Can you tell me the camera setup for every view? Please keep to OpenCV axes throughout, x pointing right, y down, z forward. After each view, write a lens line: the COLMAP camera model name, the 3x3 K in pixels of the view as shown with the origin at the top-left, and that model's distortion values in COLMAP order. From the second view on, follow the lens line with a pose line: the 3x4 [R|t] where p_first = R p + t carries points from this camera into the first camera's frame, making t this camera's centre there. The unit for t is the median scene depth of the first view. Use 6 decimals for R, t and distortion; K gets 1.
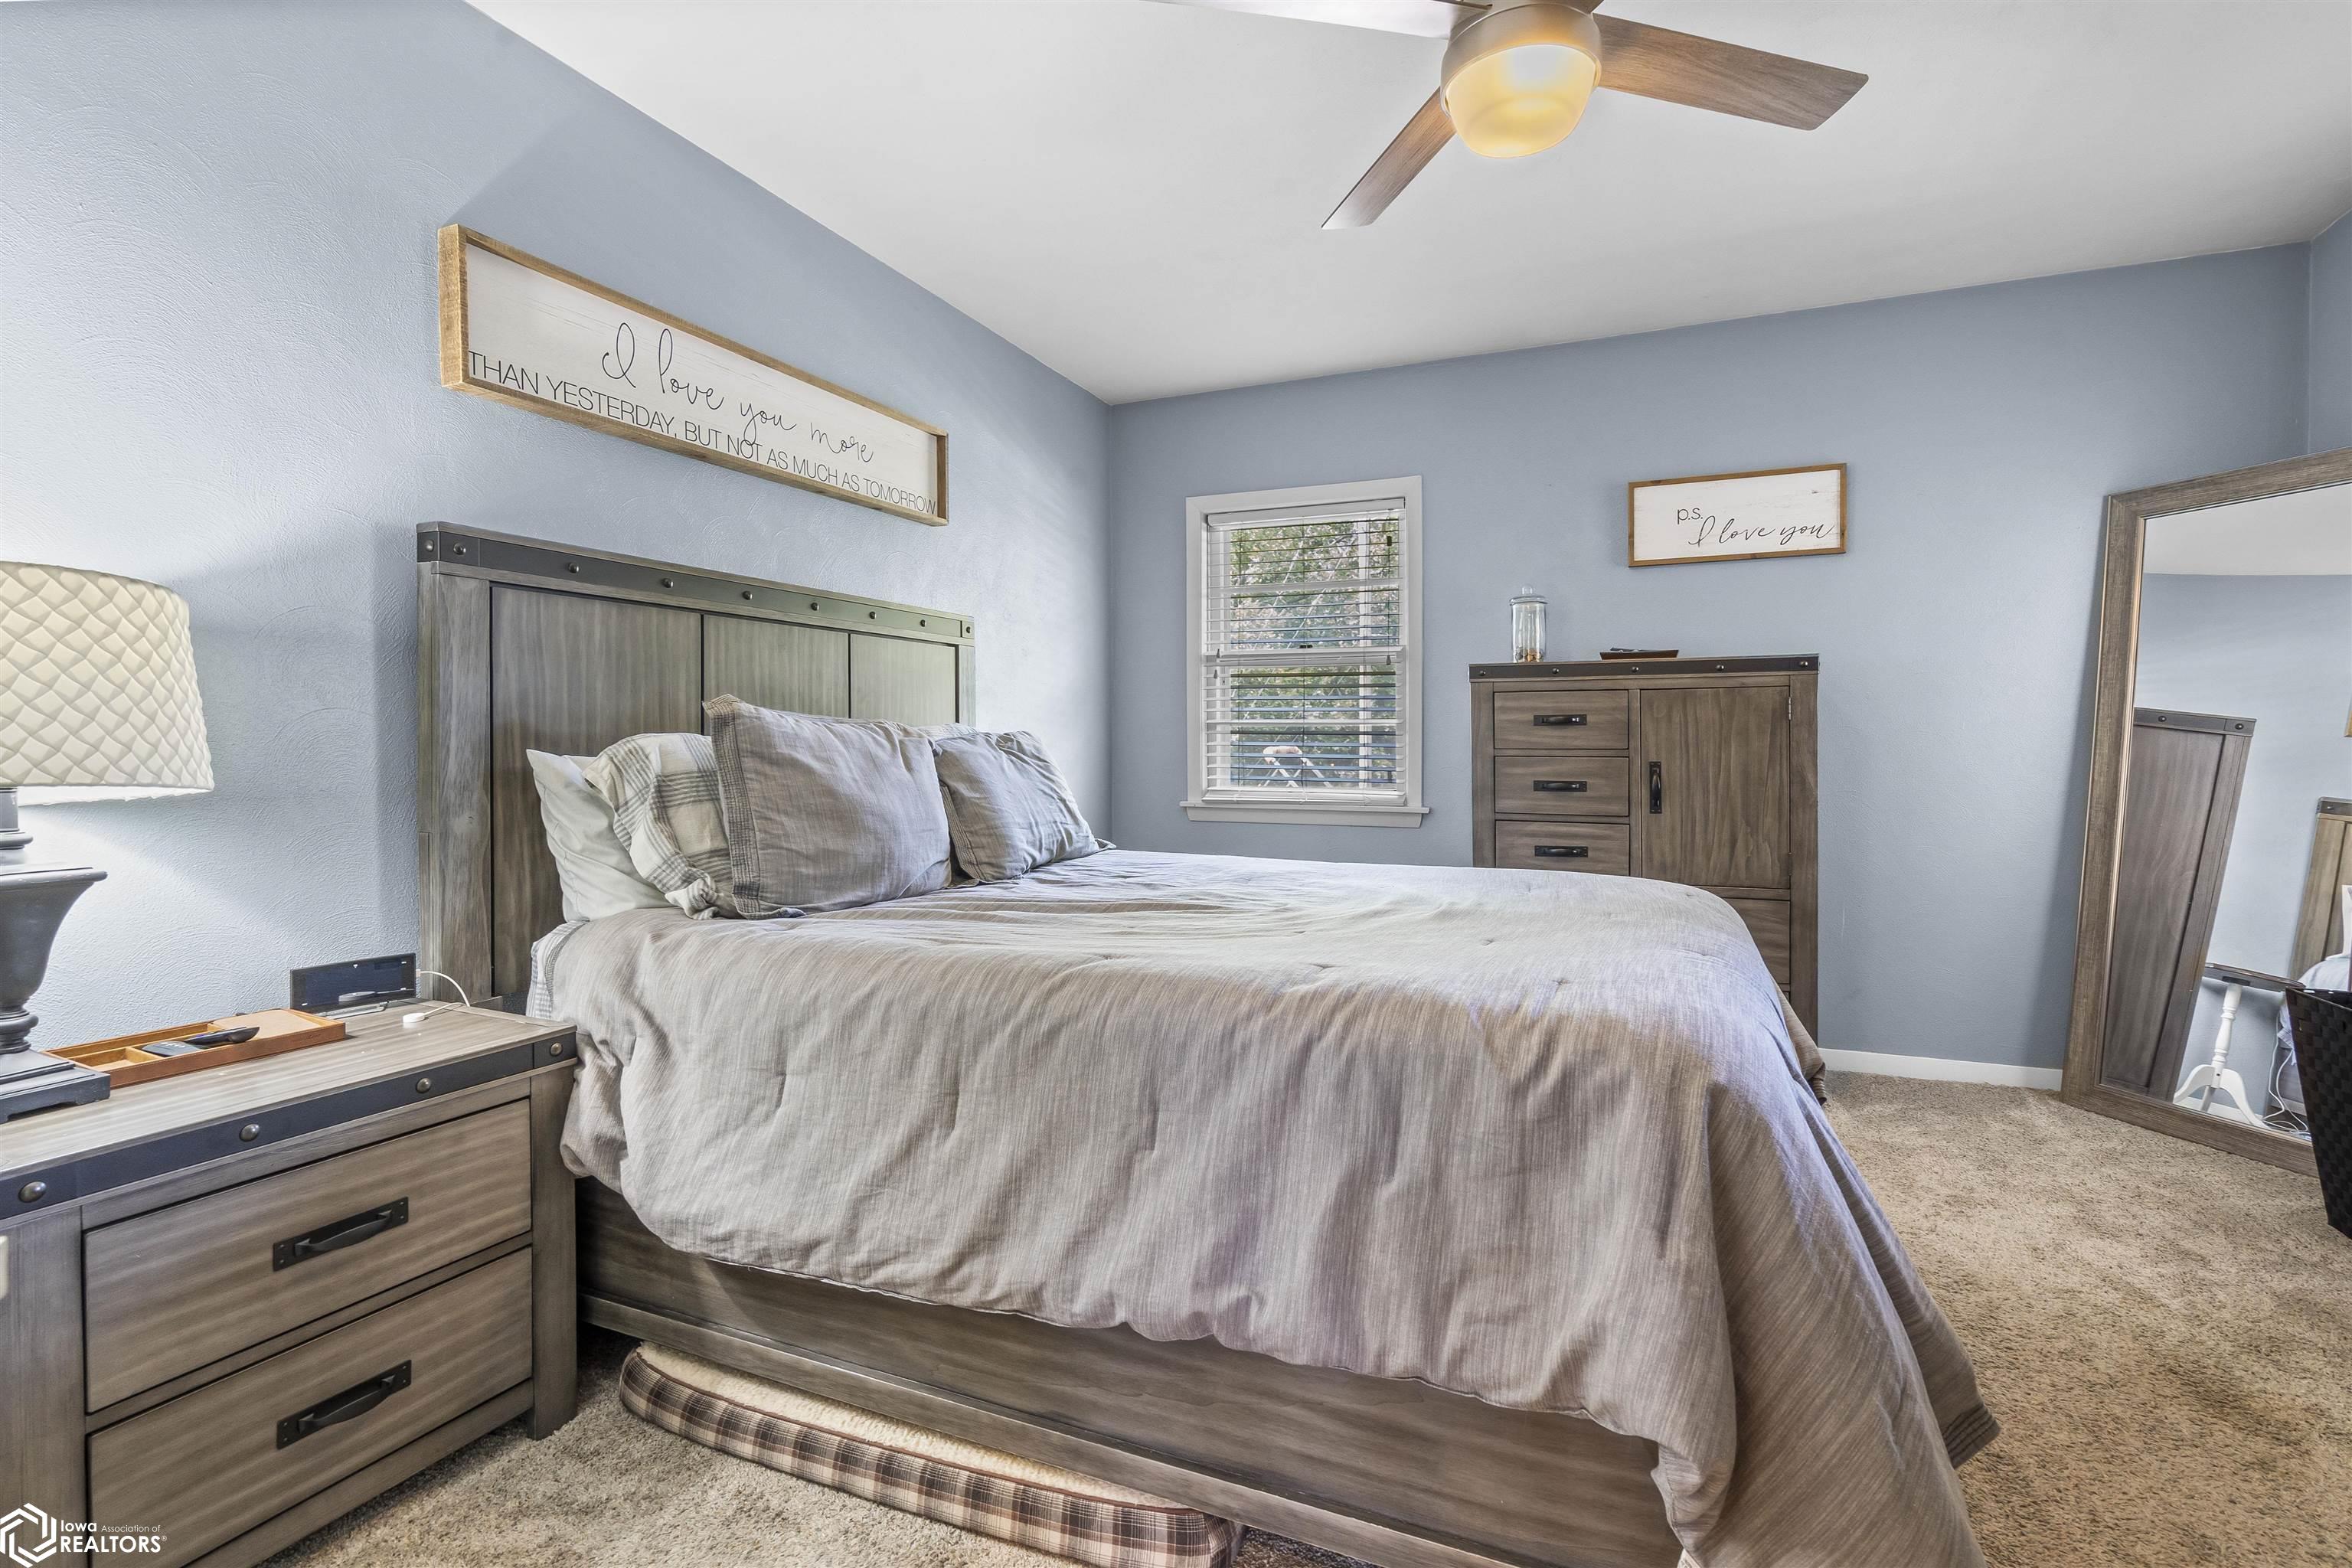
lens RADIAL K [[1071.8, 0, 1179.9], [0, 1071.8, 763.4], [0, 0, 1]] dist [-0.000511, 0.000334]
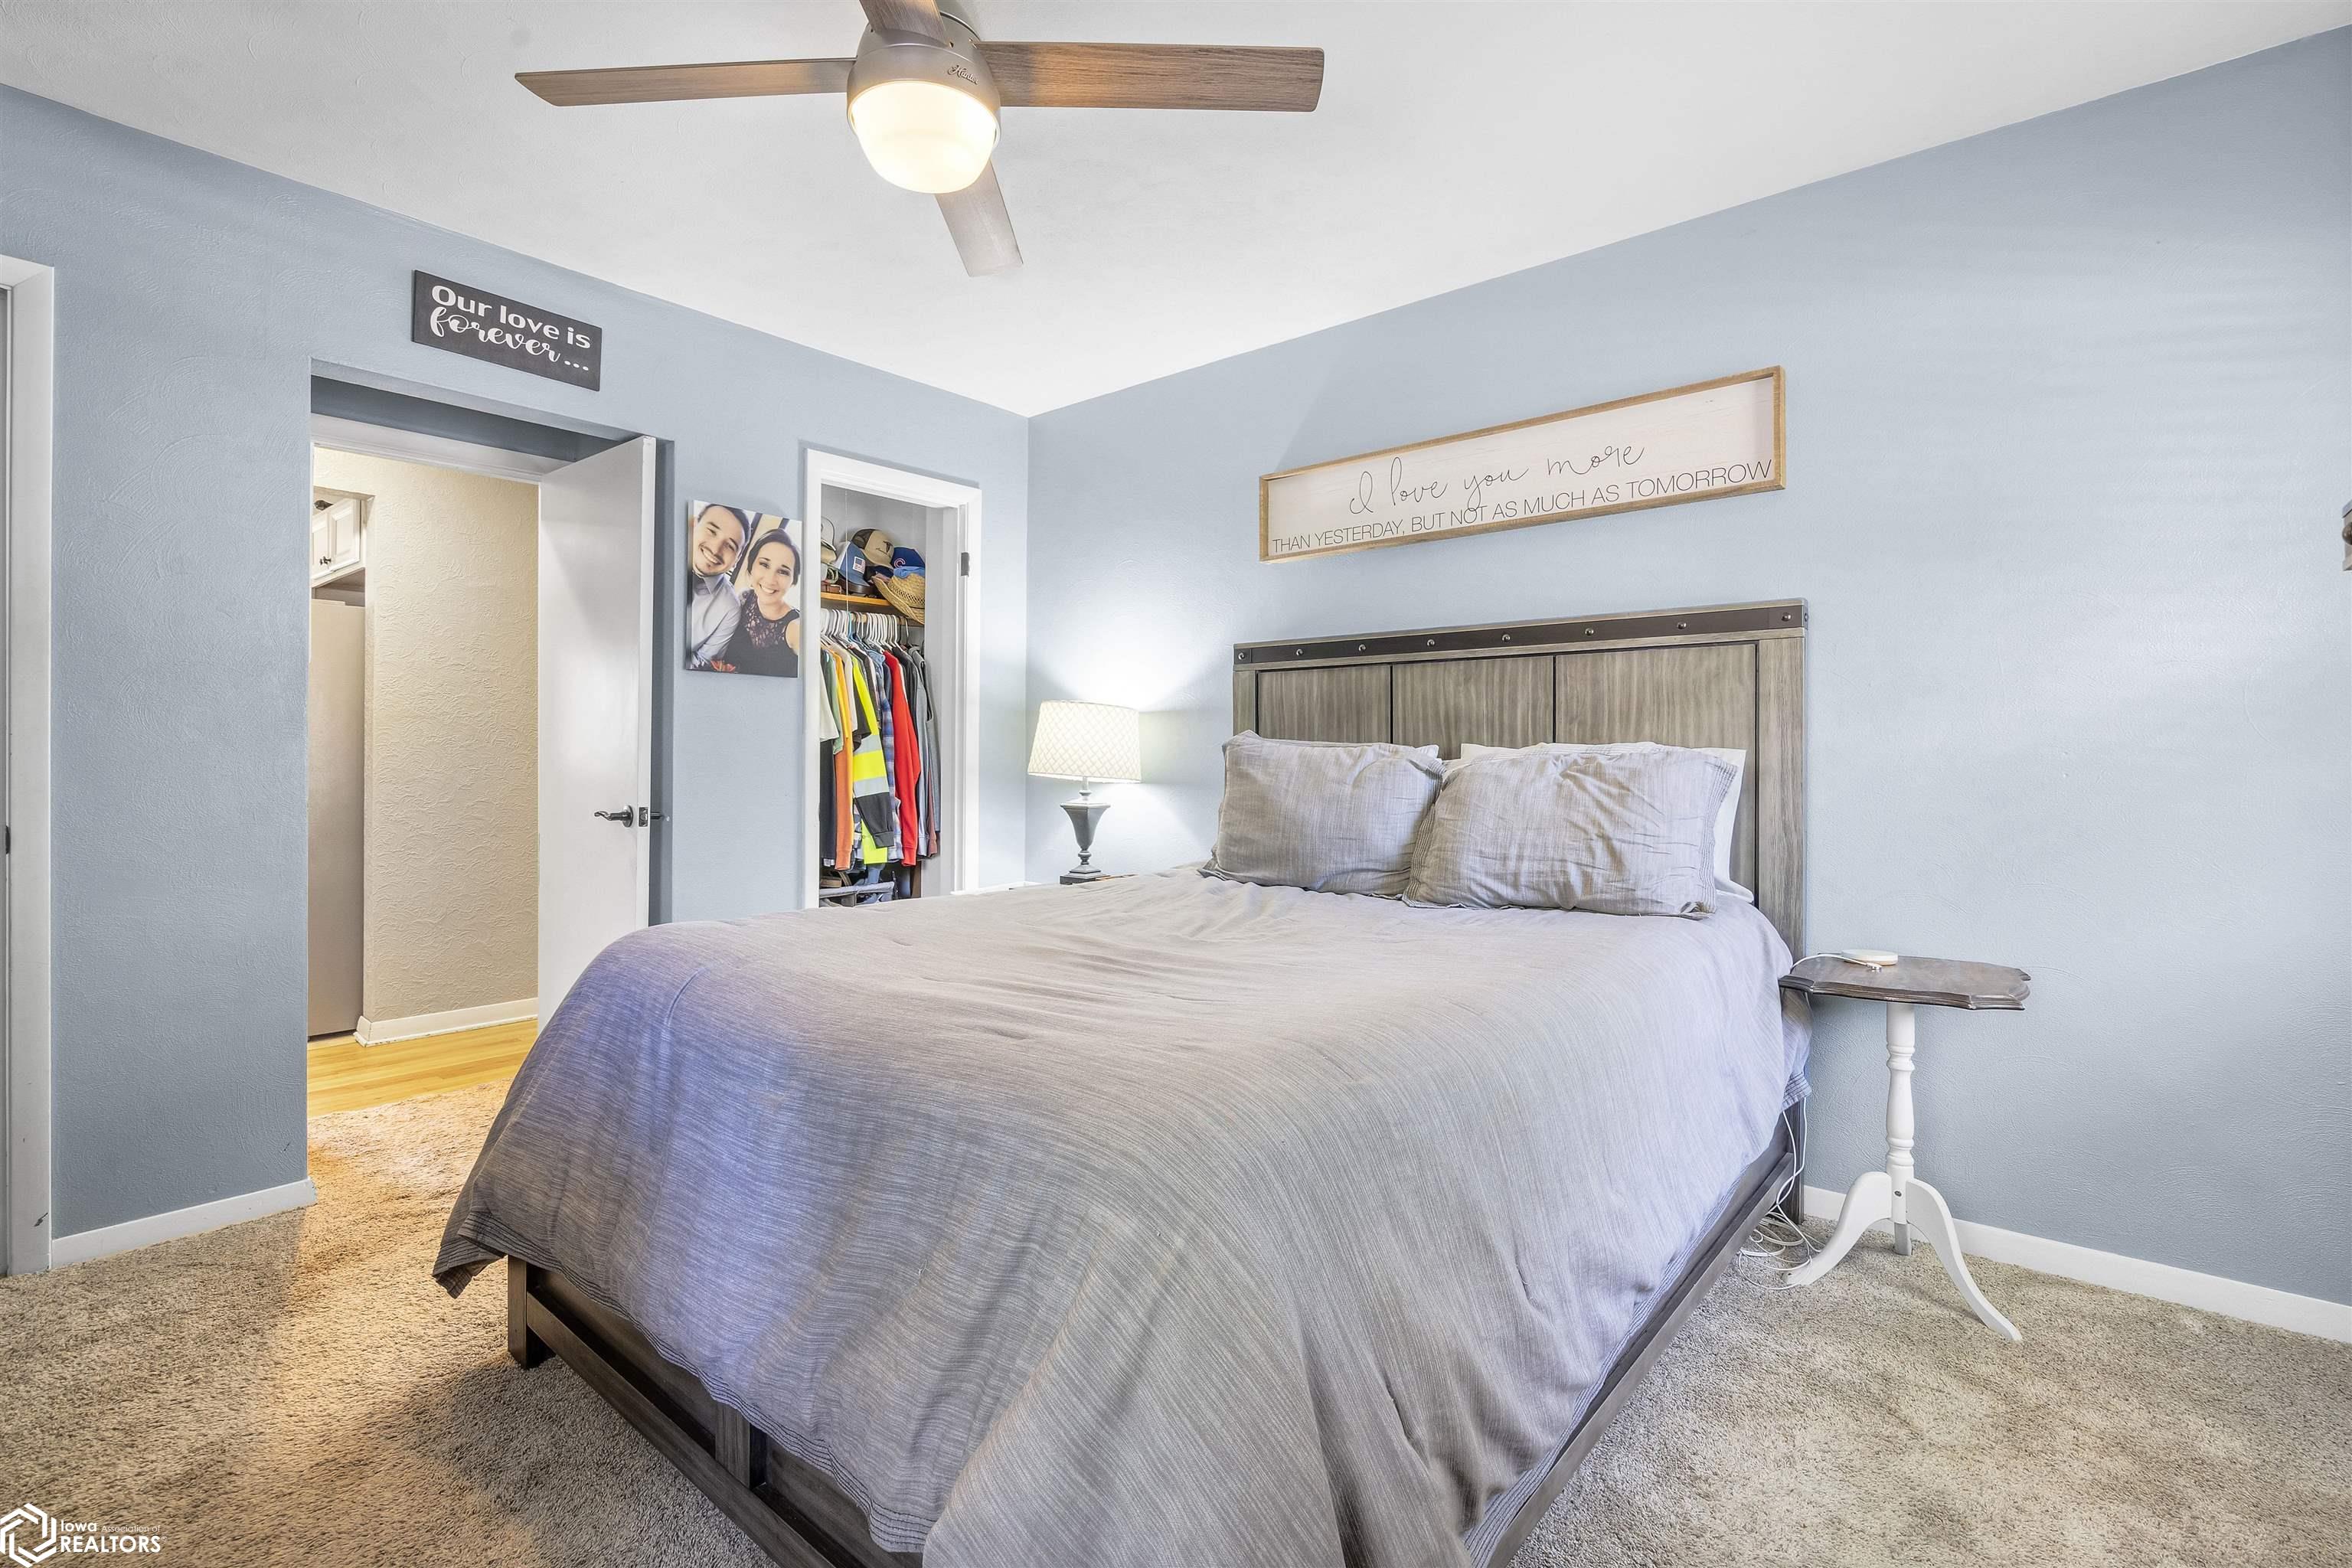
lens RADIAL K [[1071.8, 0, 1175.1], [0, 1071.8, 773.0], [0, 0, 1]] dist [-0.000511, 0.000334]
pose [[-0.284675, 0.013562, -0.958528, 0.862585], [-0.026471, 0.999407, 0.022002, -0.026367], [0.958259, 0.031637, -0.284147, 1.068824]]
